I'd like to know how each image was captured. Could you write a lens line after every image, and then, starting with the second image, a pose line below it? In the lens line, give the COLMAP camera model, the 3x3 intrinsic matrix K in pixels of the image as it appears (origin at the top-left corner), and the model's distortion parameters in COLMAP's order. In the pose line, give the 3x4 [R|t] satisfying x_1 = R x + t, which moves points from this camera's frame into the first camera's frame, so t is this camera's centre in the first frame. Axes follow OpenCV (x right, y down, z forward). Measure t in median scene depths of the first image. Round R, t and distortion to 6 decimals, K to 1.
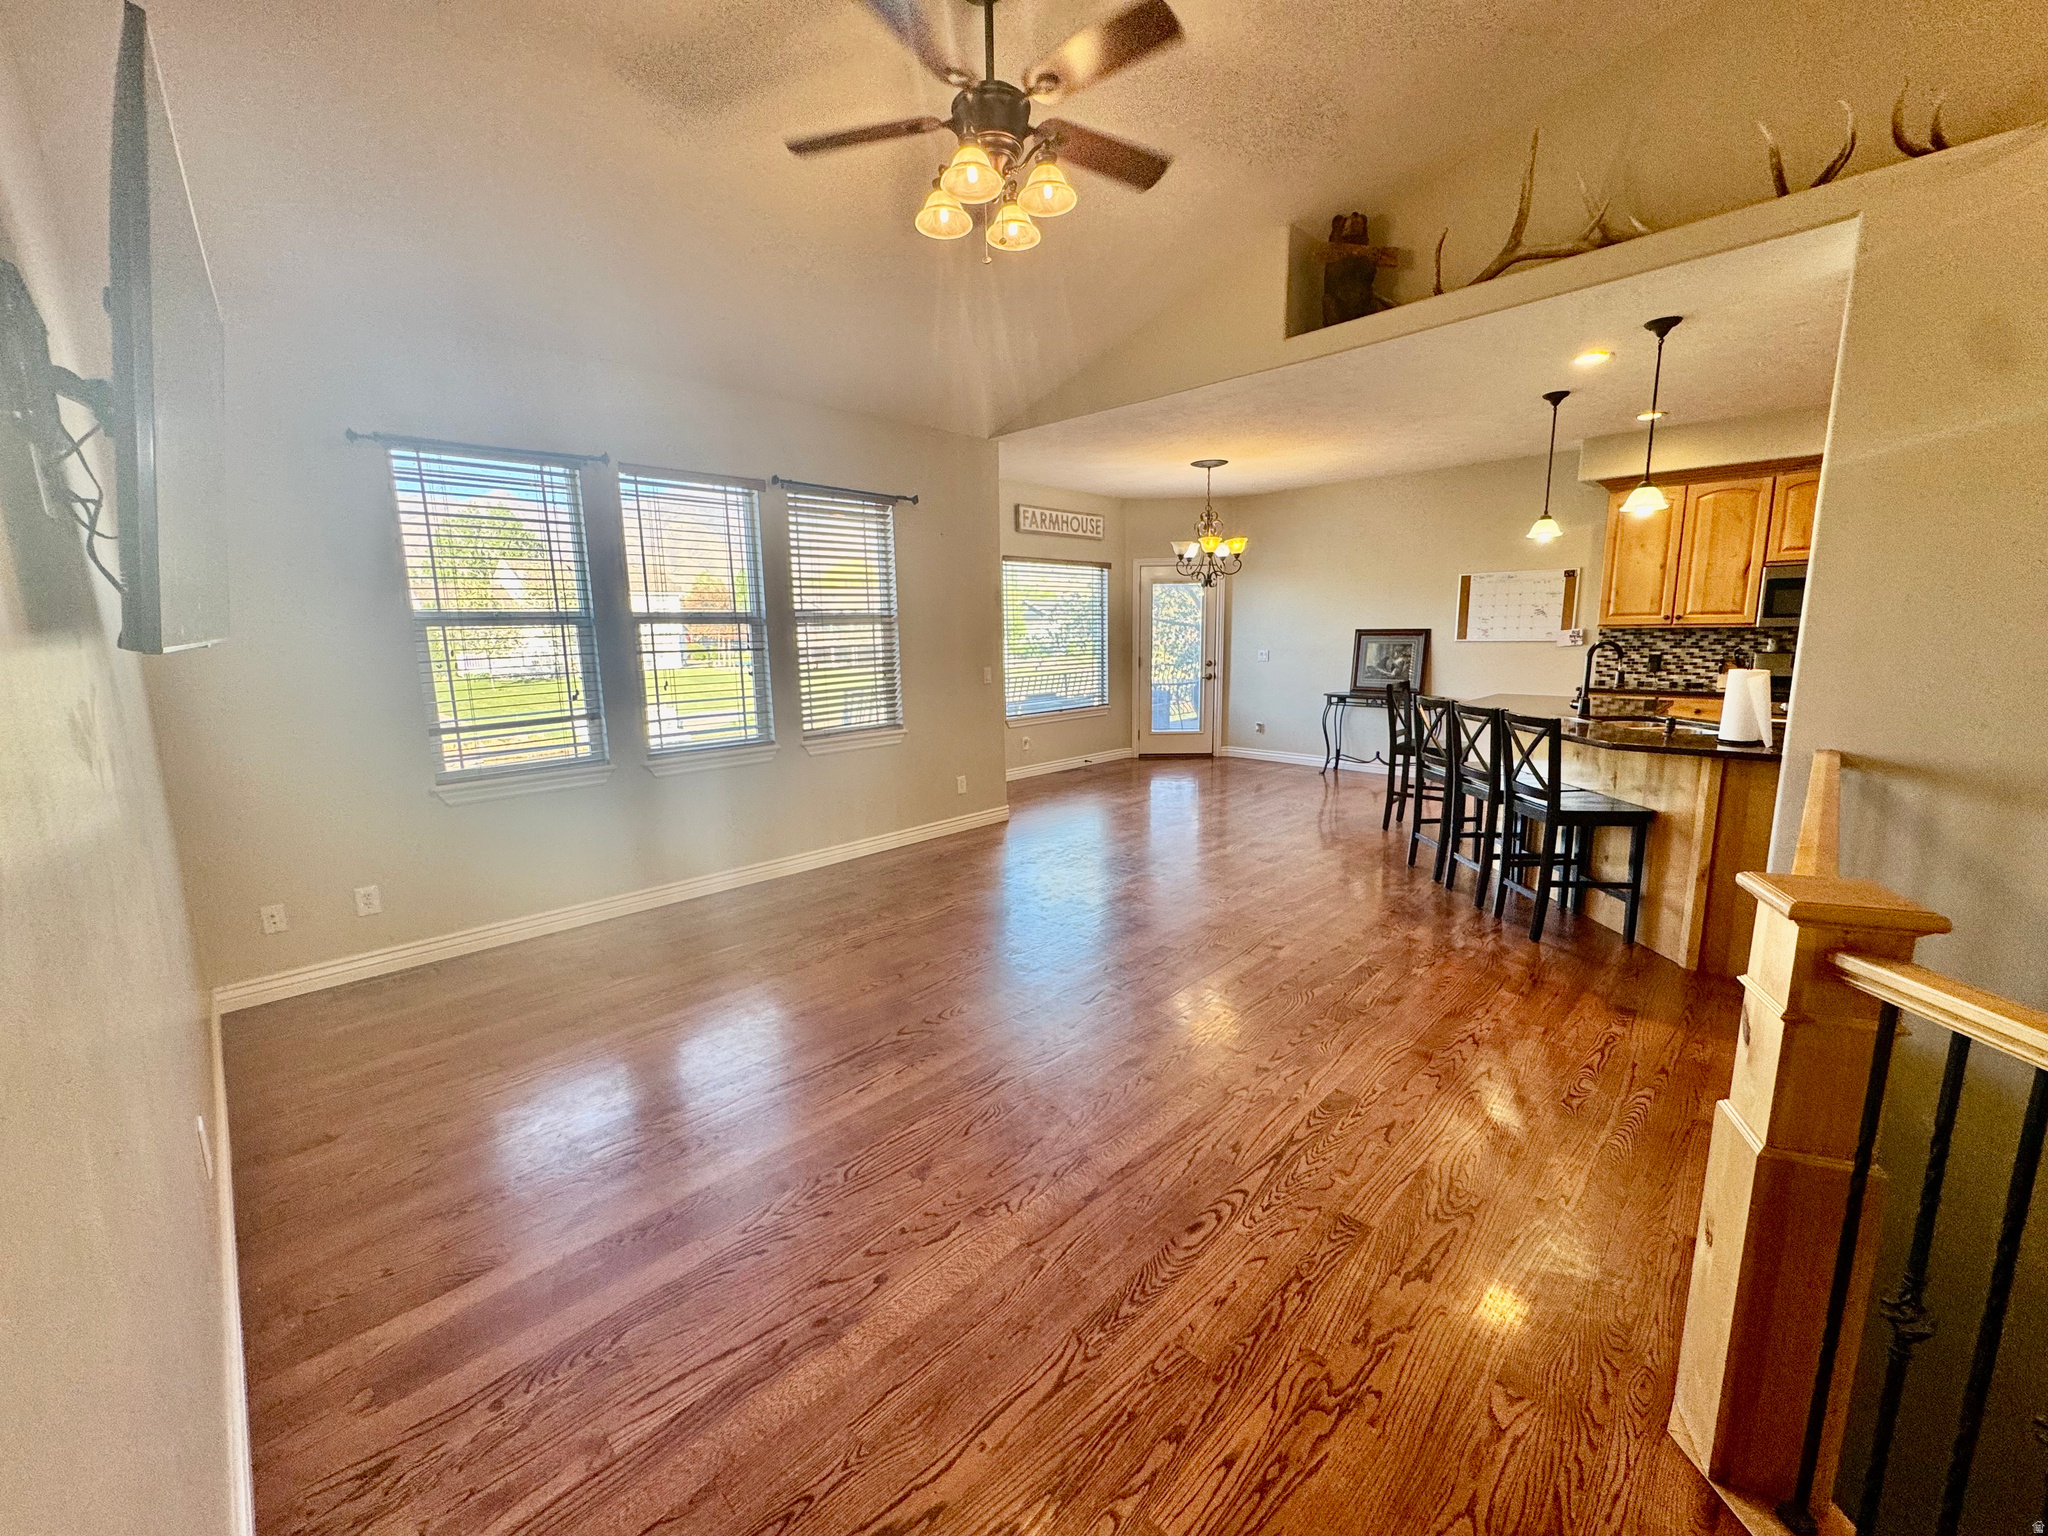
lens RADIAL K [[816.7, 0, 1023.4], [0, 816.7, 765.1], [0, 0, 1]] dist [-0.001394, -0.000126]
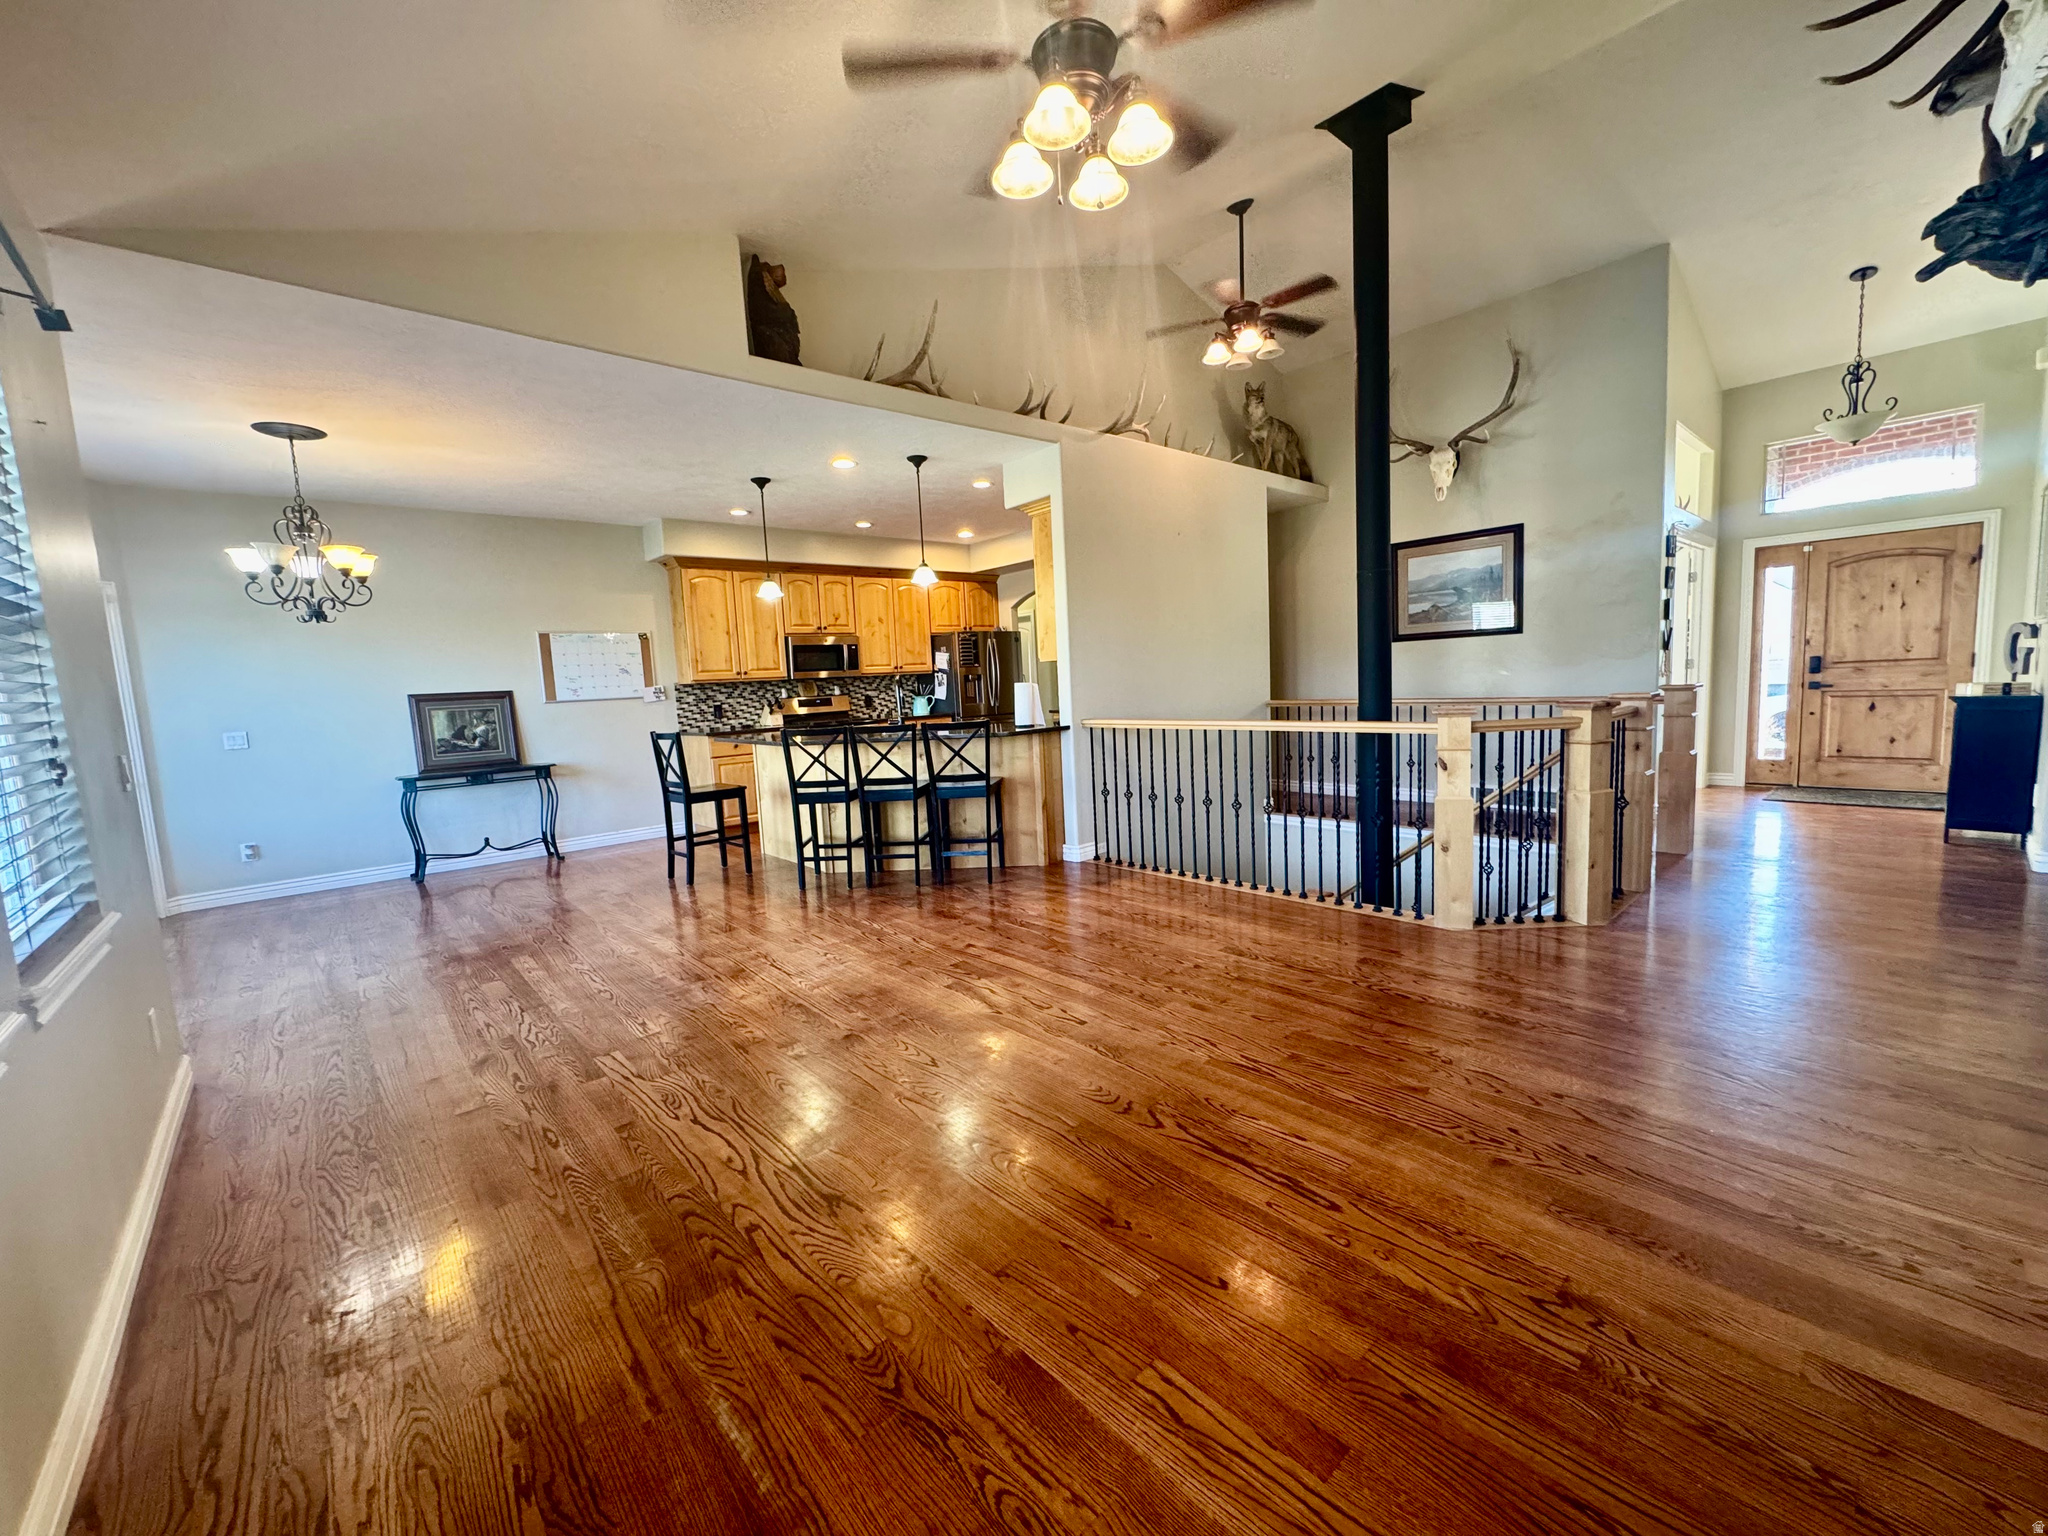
lens RADIAL K [[816.7, 0, 1023.4], [0, 816.7, 765.1], [0, 0, 1]] dist [-0.001394, -0.000126]
pose [[0.063417, -0.091231, 0.993808, -0.428730], [0.214556, 0.973774, 0.075700, -0.042092], [-0.974651, 0.208427, 0.081328, 0.477219]]
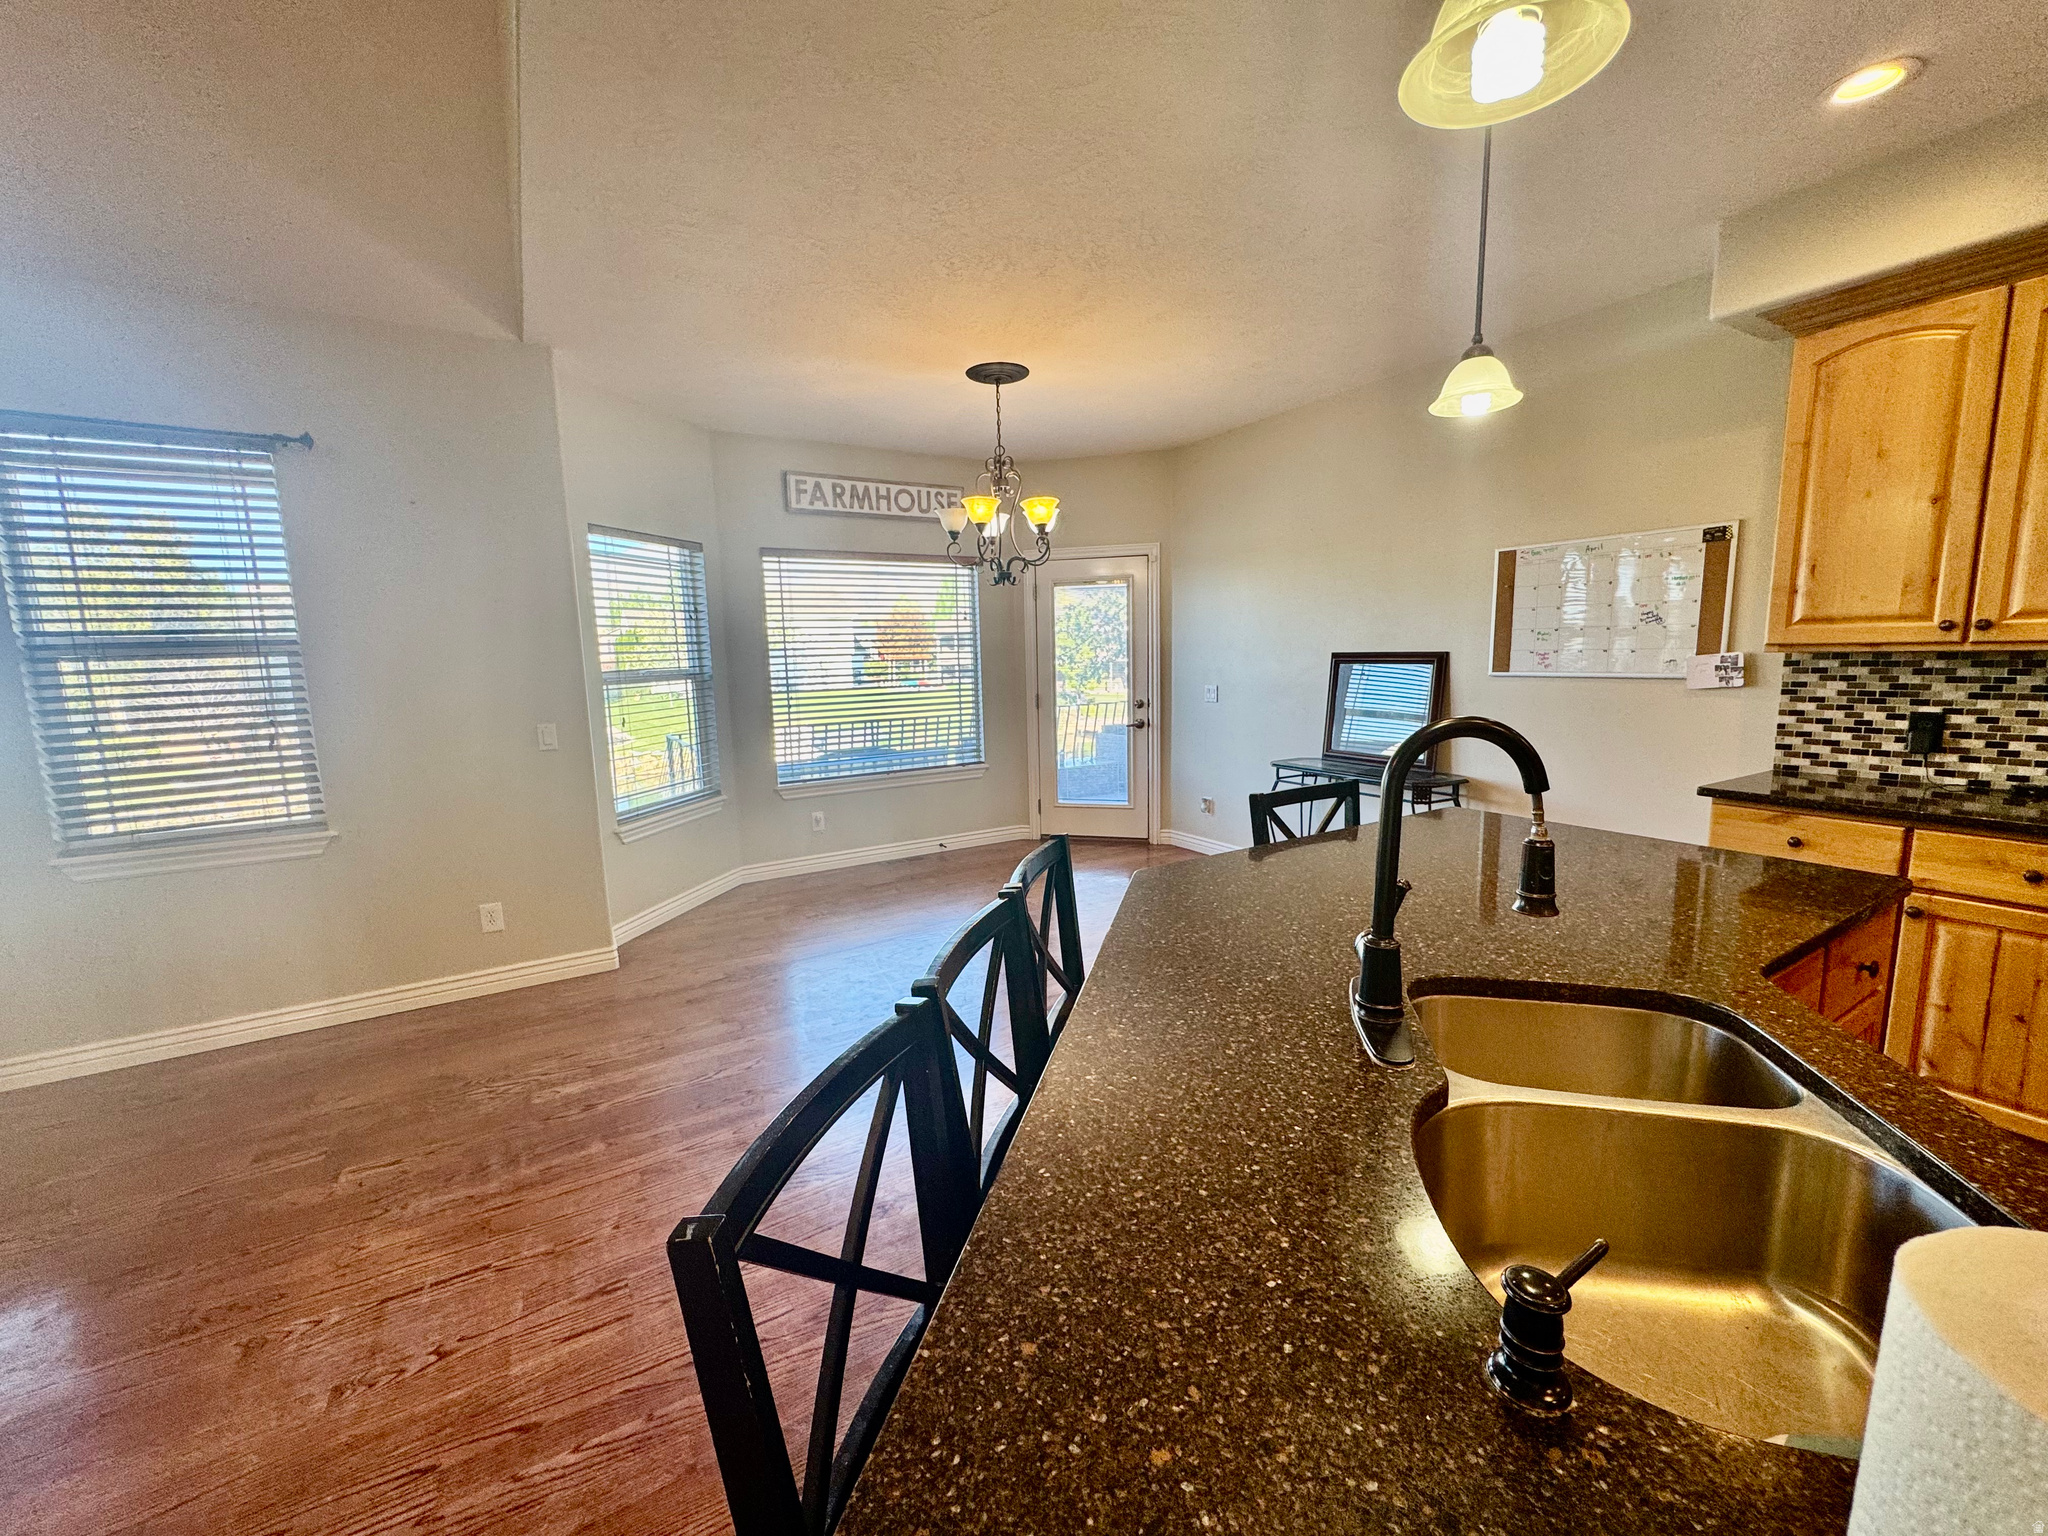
lens RADIAL K [[816.7, 0, 1023.4], [0, 816.7, 765.1], [0, 0, 1]] dist [-0.001394, -0.000126]
pose [[0.969528, 0.027939, -0.243382, 0.427628], [-0.033182, 0.999297, -0.017469, -0.086468], [0.242722, 0.025013, 0.969773, 0.481194]]
